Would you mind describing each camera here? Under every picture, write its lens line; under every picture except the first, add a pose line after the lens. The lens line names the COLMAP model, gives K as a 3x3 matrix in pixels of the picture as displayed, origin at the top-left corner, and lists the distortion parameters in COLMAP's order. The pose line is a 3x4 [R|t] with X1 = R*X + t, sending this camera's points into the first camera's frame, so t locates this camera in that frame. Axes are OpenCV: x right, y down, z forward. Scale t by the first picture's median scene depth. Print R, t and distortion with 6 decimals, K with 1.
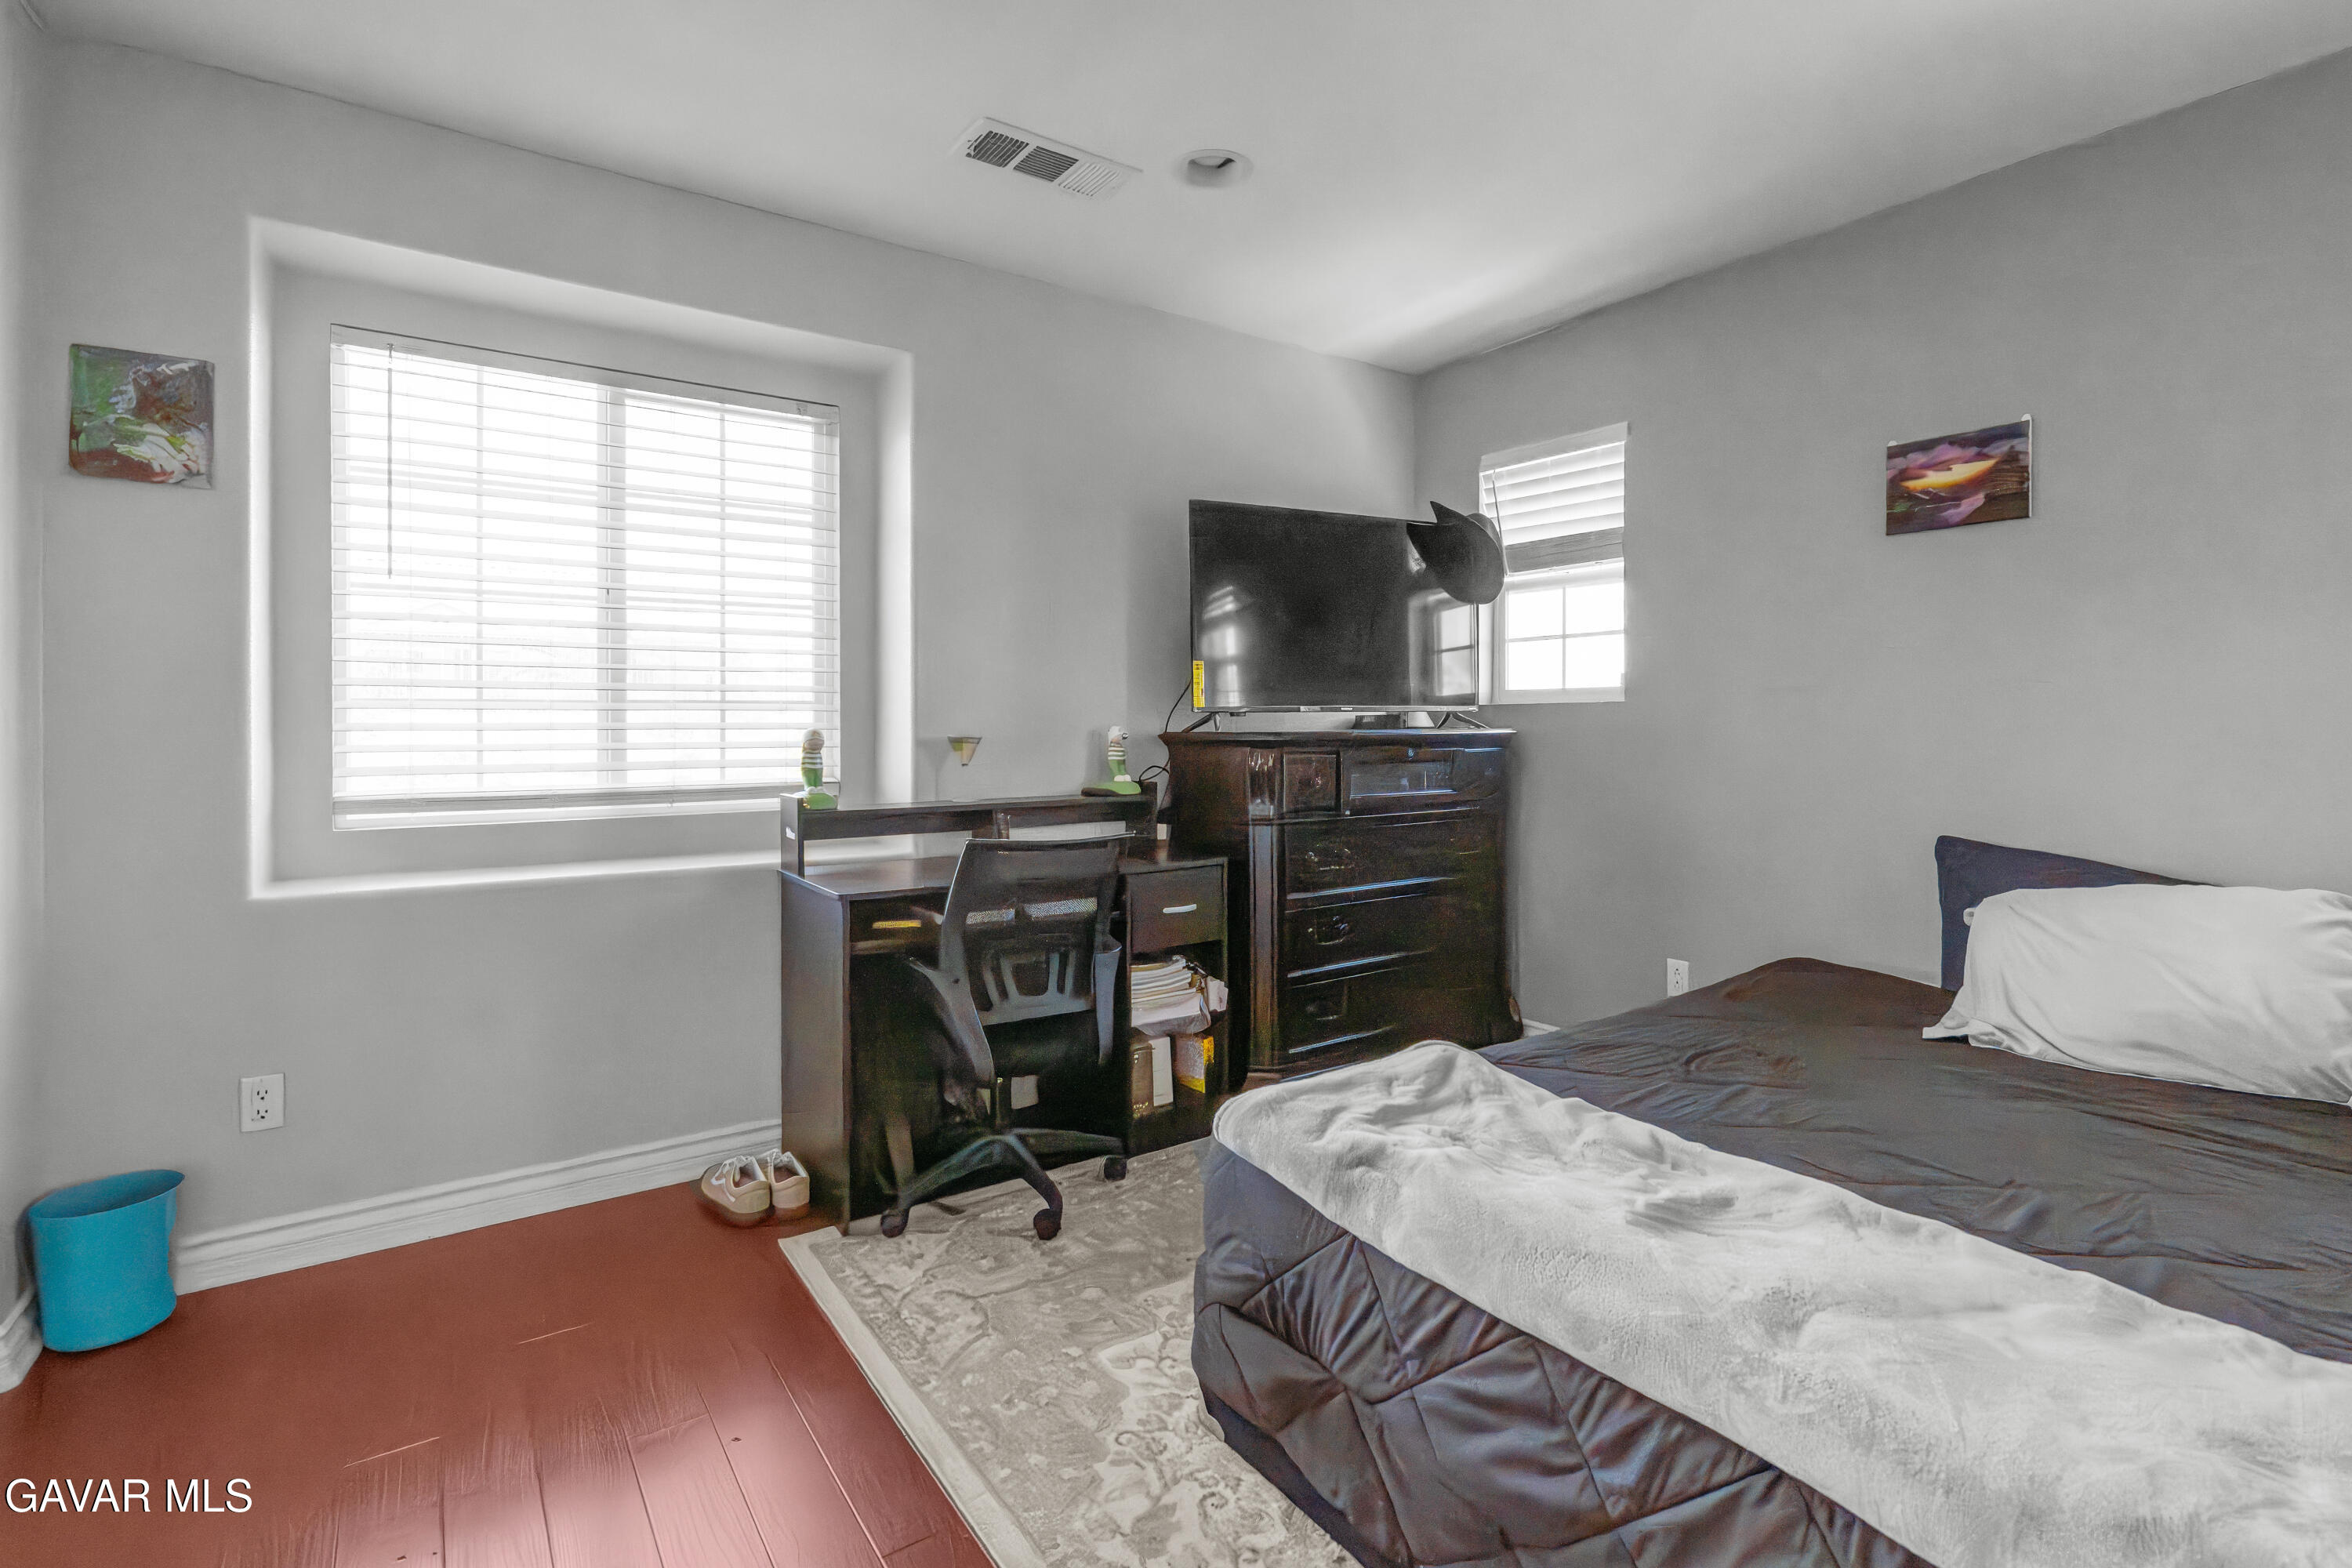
lens RADIAL K [[1088.5, 0, 1160.9], [0, 1088.5, 722.2], [0, 0, 1]] dist [-0.001860, 0.000445]
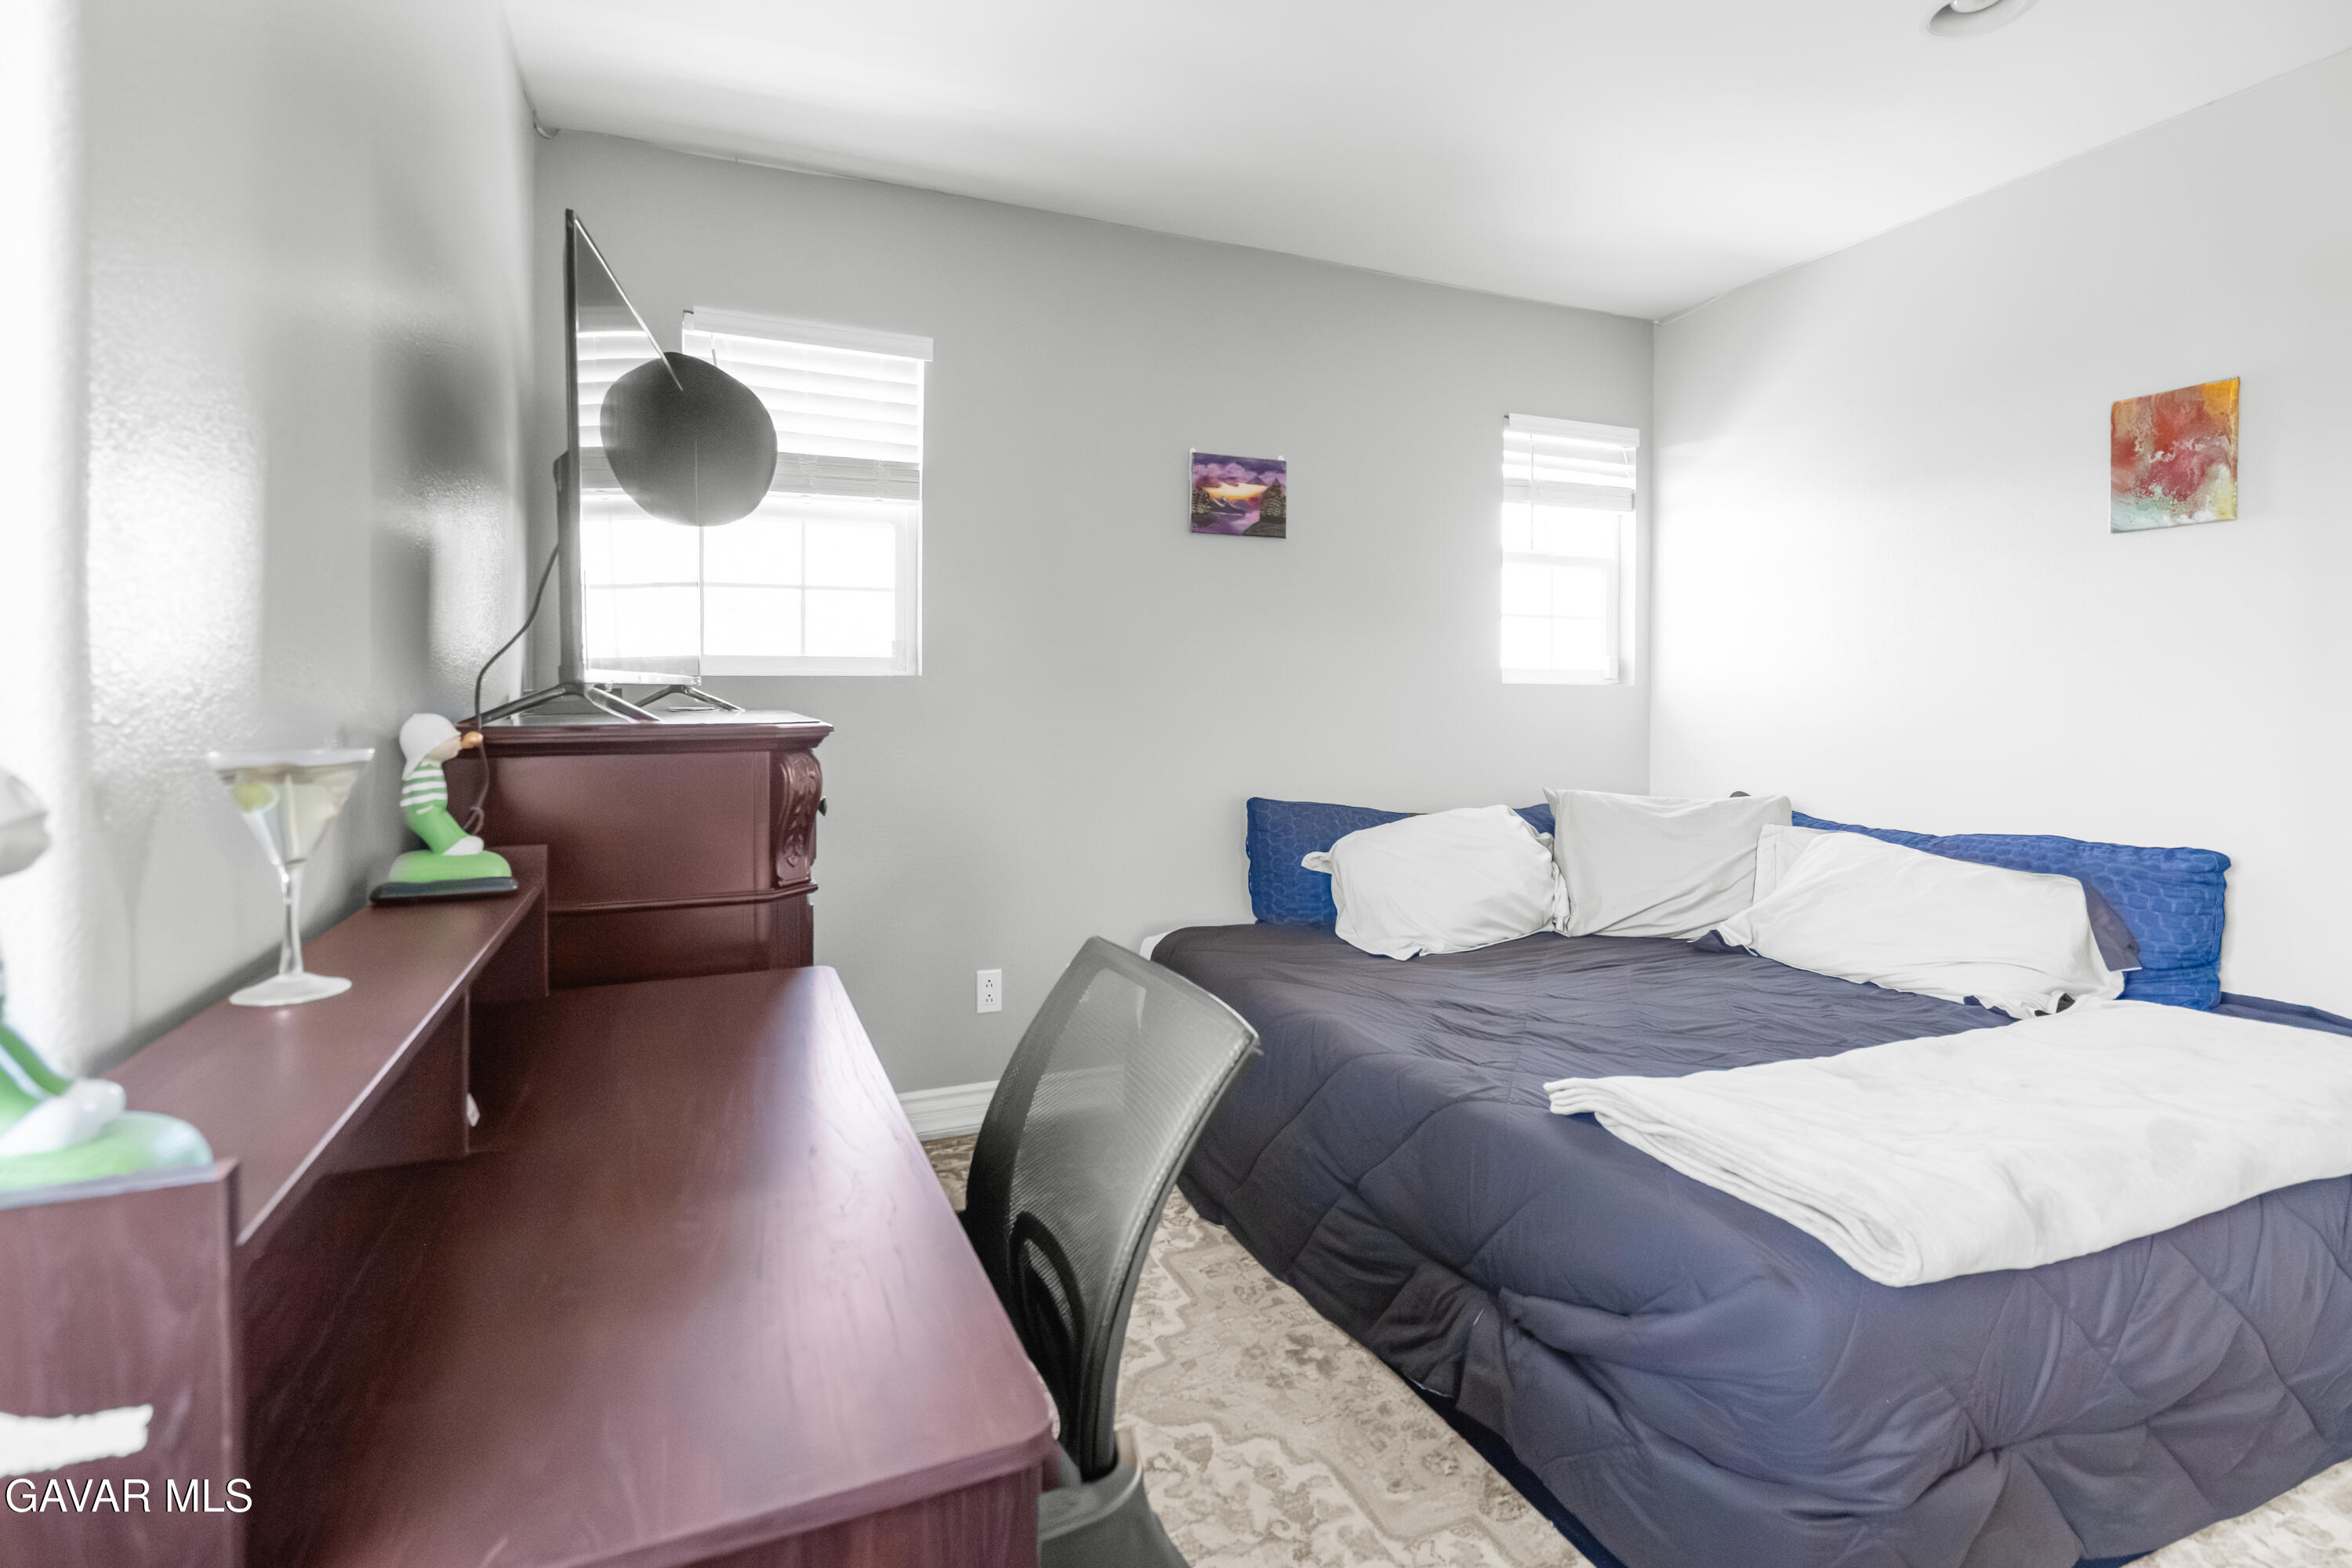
lens RADIAL K [[1088.5, 0, 1160.6], [0, 1088.5, 698.5], [0, 0, 1]] dist [-0.001860, 0.000445]
pose [[0.198867, -0.006641, 0.980004, -0.437289], [-0.000520, 0.999976, 0.006882, -0.009830], [-0.980026, -0.001878, 0.198858, 0.827487]]
